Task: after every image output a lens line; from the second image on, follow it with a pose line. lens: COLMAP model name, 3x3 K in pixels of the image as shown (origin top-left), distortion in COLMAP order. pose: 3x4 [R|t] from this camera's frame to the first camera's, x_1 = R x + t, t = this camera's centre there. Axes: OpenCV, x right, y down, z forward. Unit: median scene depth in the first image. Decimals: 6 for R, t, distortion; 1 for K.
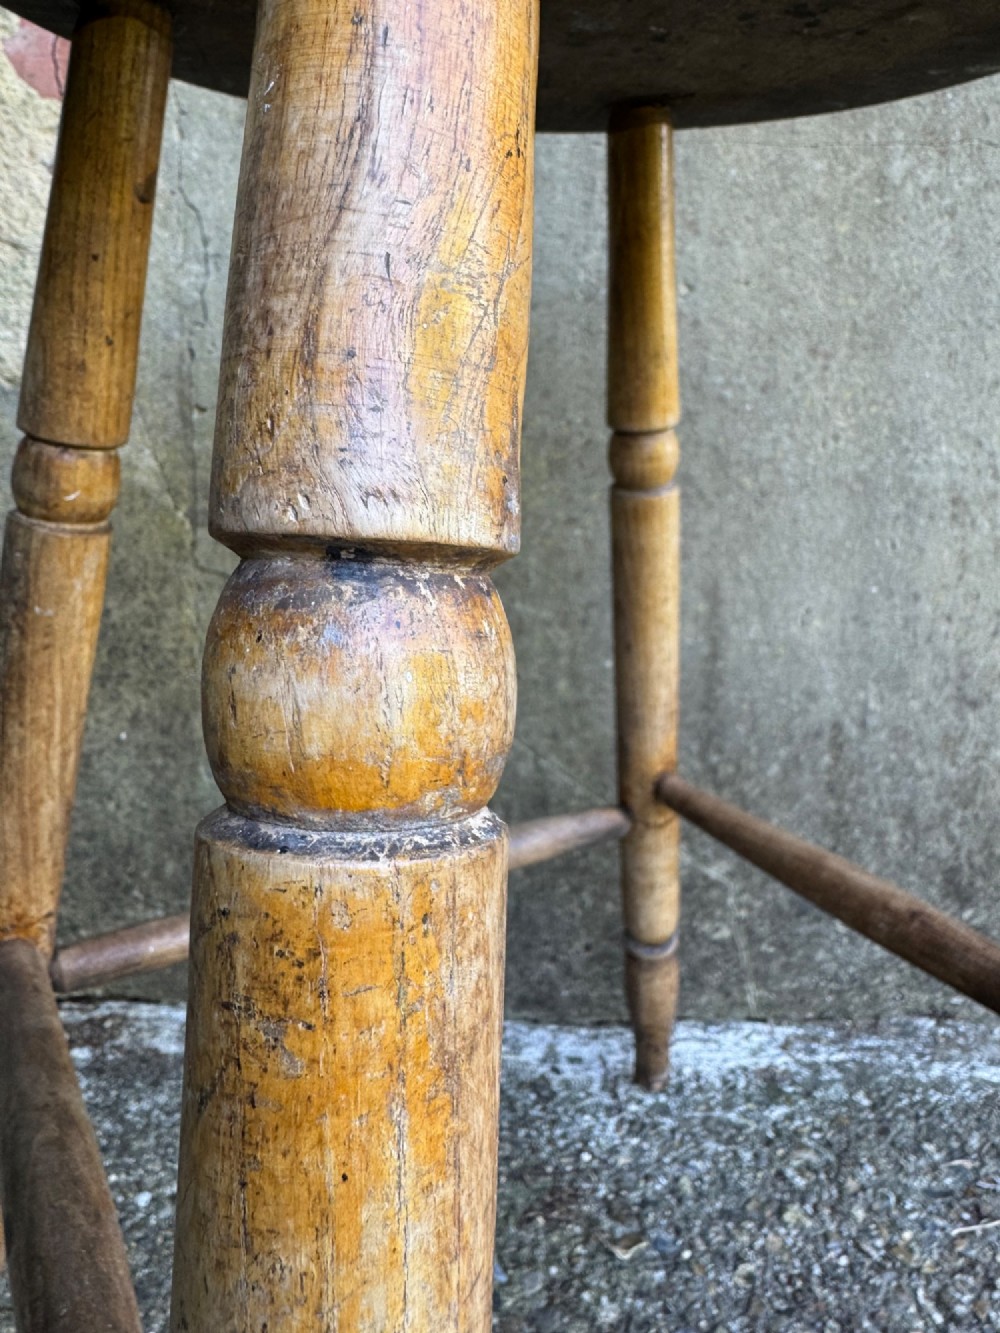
lens RADIAL K [[951.3, 0, 498.7], [0, 951.3, 570.4], [0, 0, 1]] dist [-0.004628, -0.004872]
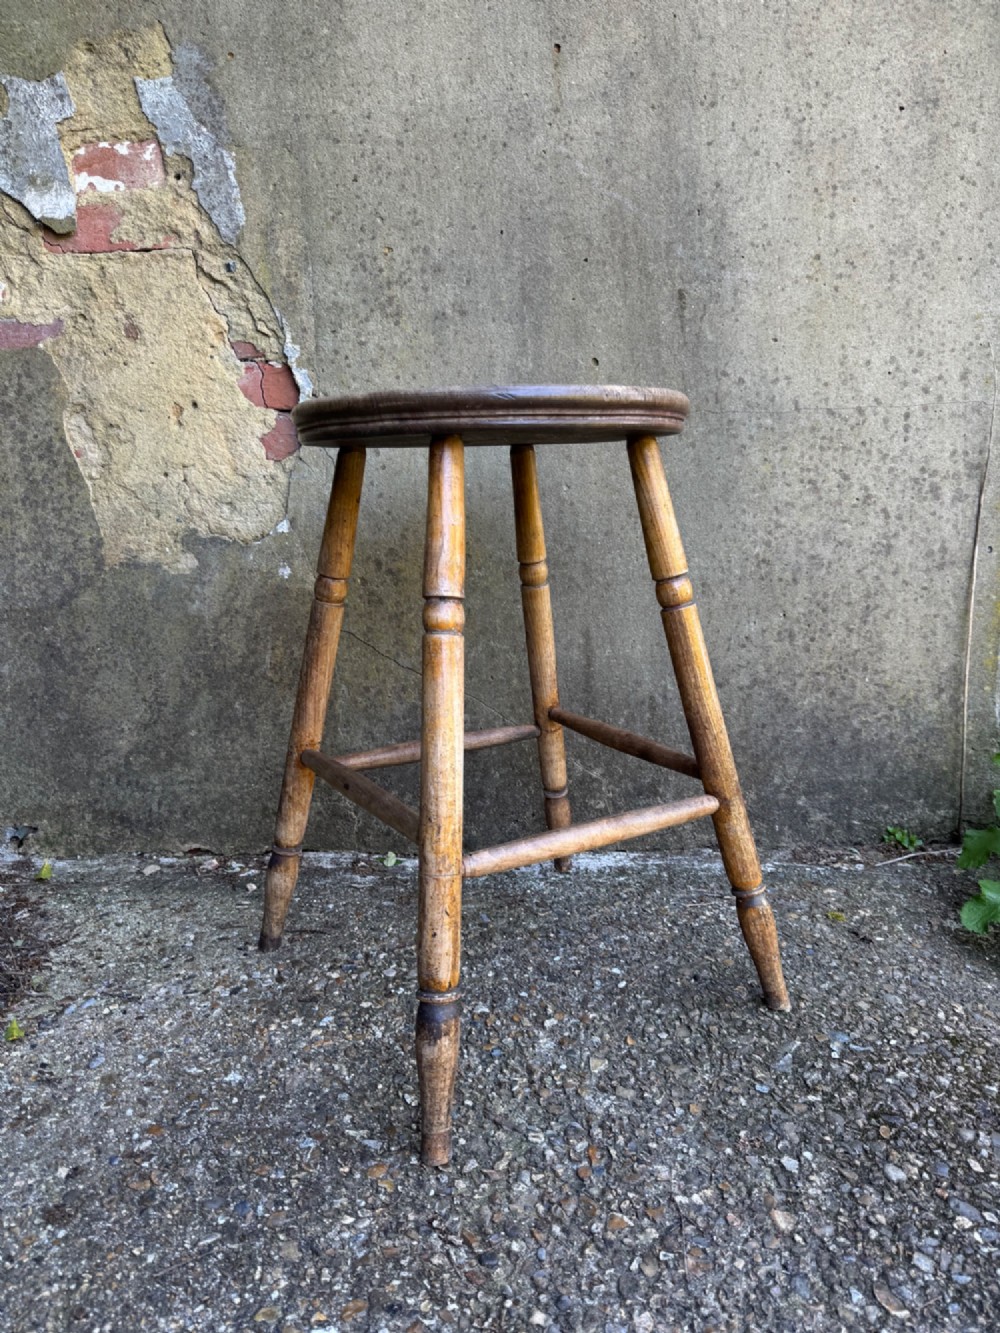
lens RADIAL K [[951.6, 0, 499.6], [0, 951.6, 675.5], [0, 0, 1]] dist [0.003286, -0.019337]
pose [[0.999424, -0.031713, -0.012091, 0.061686], [0.031901, 0.999368, 0.015684, 0.079593], [0.011586, -0.016061, 0.999804, -1.072400]]
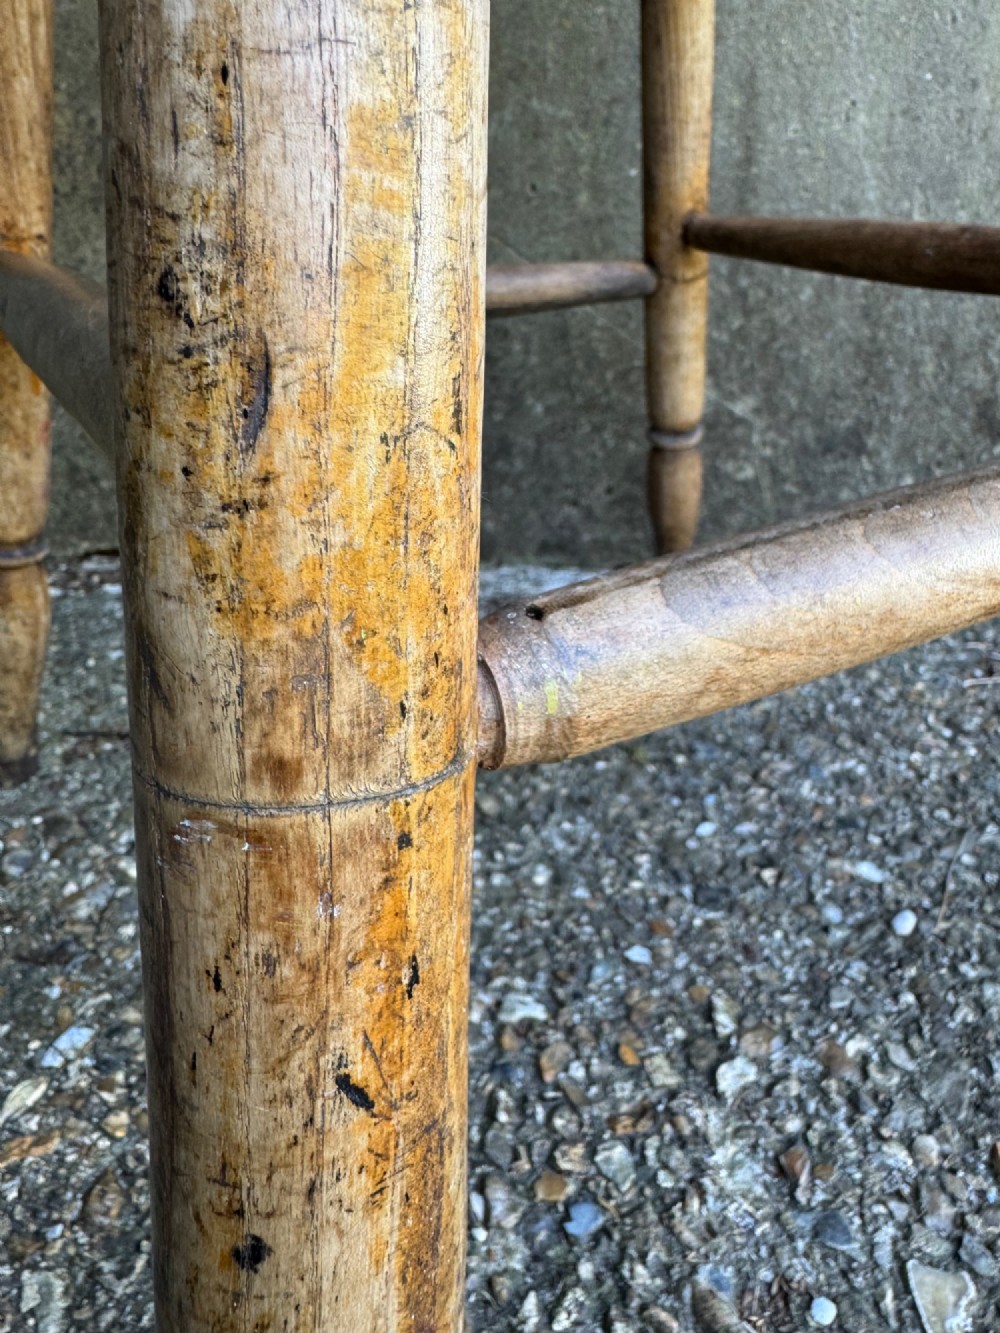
lens RADIAL K [[951.3, 0, 494.8], [0, 951.3, 575.9], [0, 0, 1]] dist [-0.004628, -0.004872]
pose [[0.999581, -0.016491, -0.023798, -0.003686], [0.021263, 0.975997, 0.216741, 0.292789], [0.019653, -0.217157, 0.975939, 0.009568]]
